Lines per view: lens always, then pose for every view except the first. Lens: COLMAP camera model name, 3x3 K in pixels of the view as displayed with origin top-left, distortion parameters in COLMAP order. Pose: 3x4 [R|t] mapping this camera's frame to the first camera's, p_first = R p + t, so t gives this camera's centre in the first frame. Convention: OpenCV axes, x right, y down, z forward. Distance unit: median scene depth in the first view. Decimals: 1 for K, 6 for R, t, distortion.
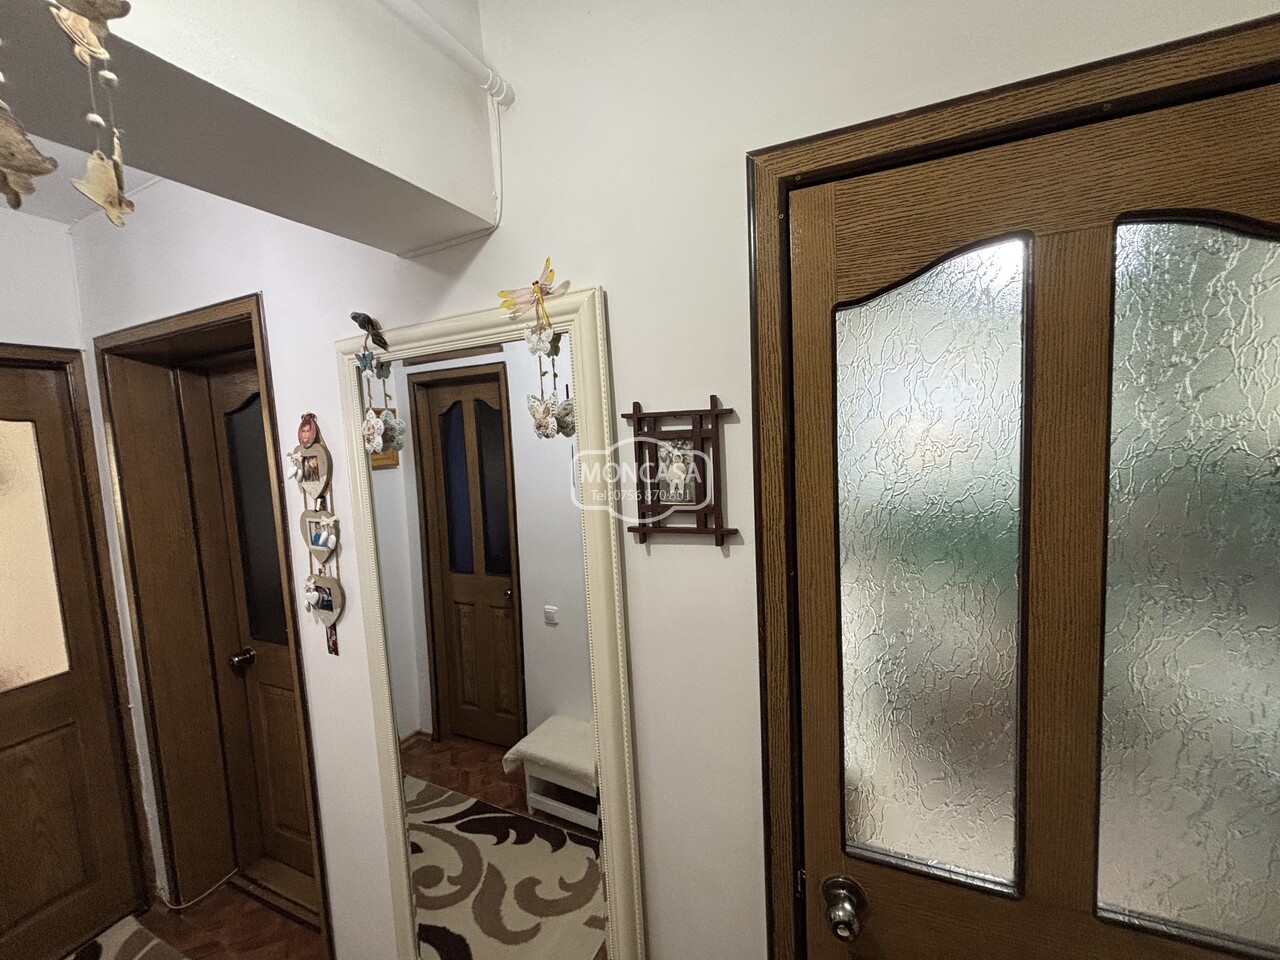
lens RADIAL K [[512.7, 0, 640.9], [0, 512.7, 474.9], [0, 0, 1]] dist [-0.002350, -0.000216]
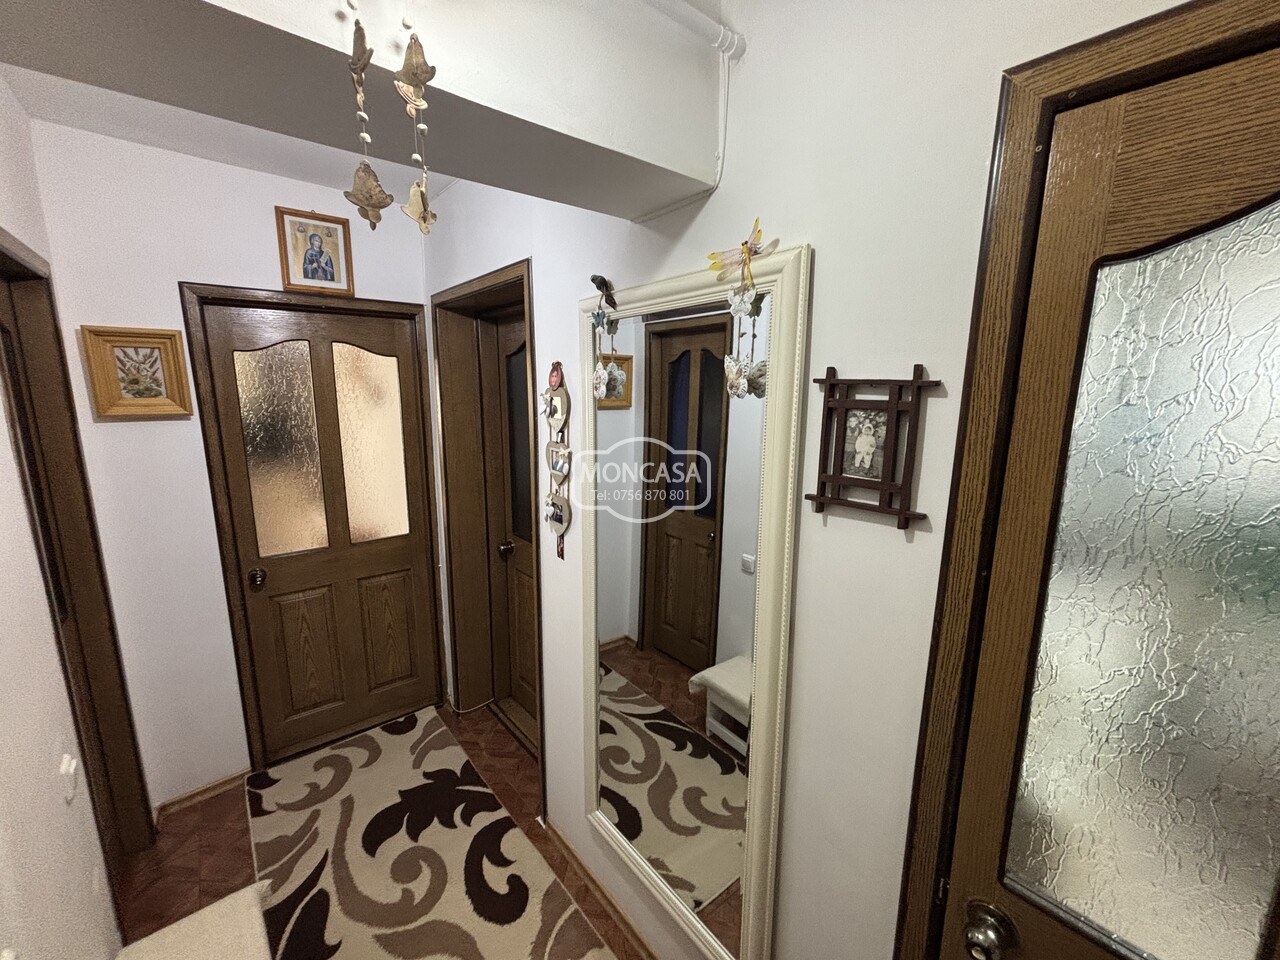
lens RADIAL K [[512.7, 0, 640.1], [0, 512.7, 473.0], [0, 0, 1]] dist [-0.002350, -0.000216]
pose [[0.900803, 0.130650, -0.414107, 0.060865], [-0.089510, 0.989051, 0.117332, -0.017680], [0.424902, -0.068627, 0.902634, -0.024276]]
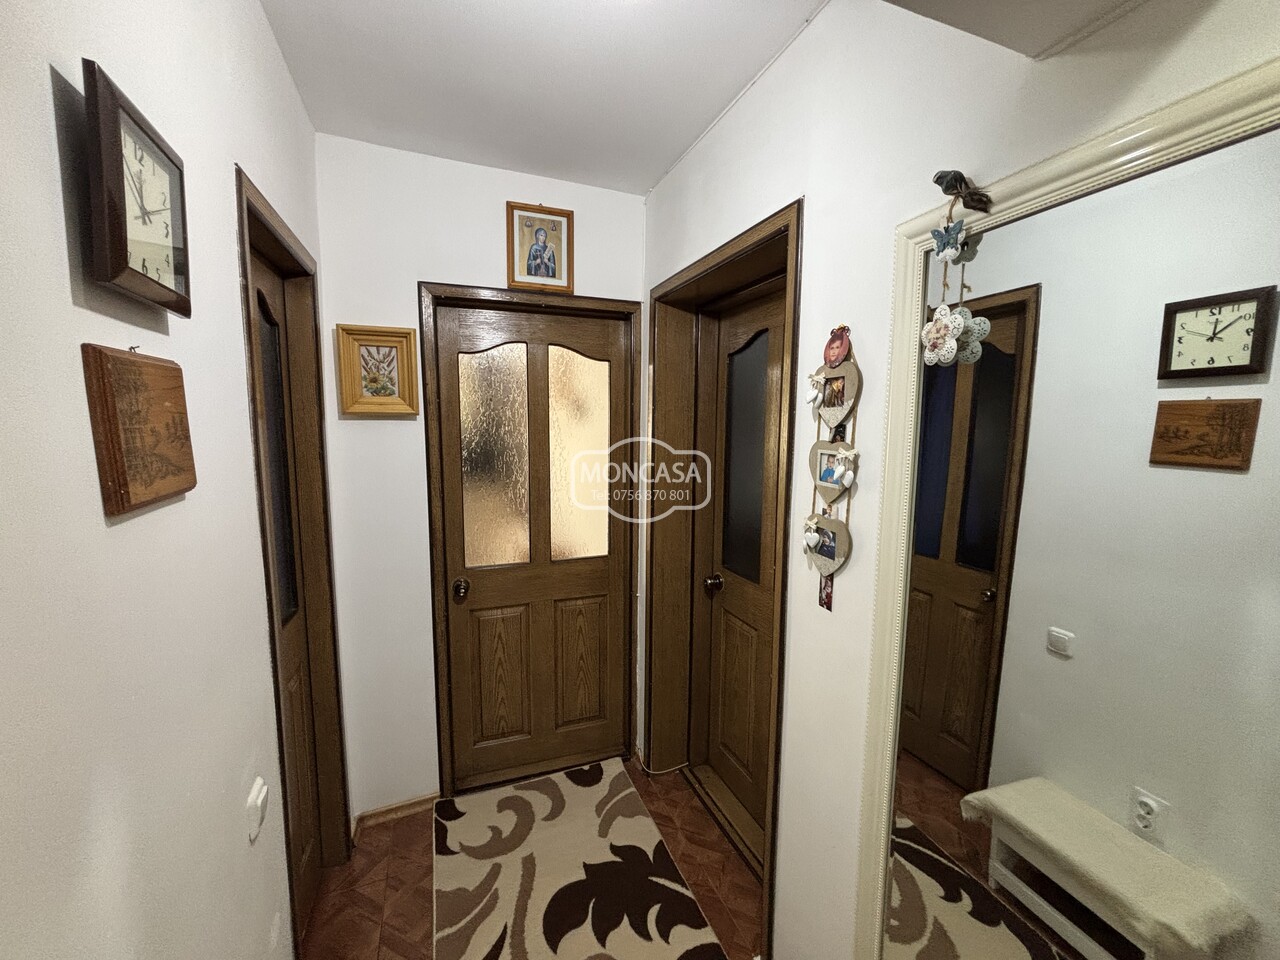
lens RADIAL K [[512.7, 0, 641.0], [0, 512.7, 474.8], [0, 0, 1]] dist [-0.002350, -0.000216]
pose [[0.719209, 0.132323, -0.682077, -0.262822], [-0.105043, 0.991121, 0.081516, 0.087056], [0.686808, 0.013021, 0.726723, 0.146383]]
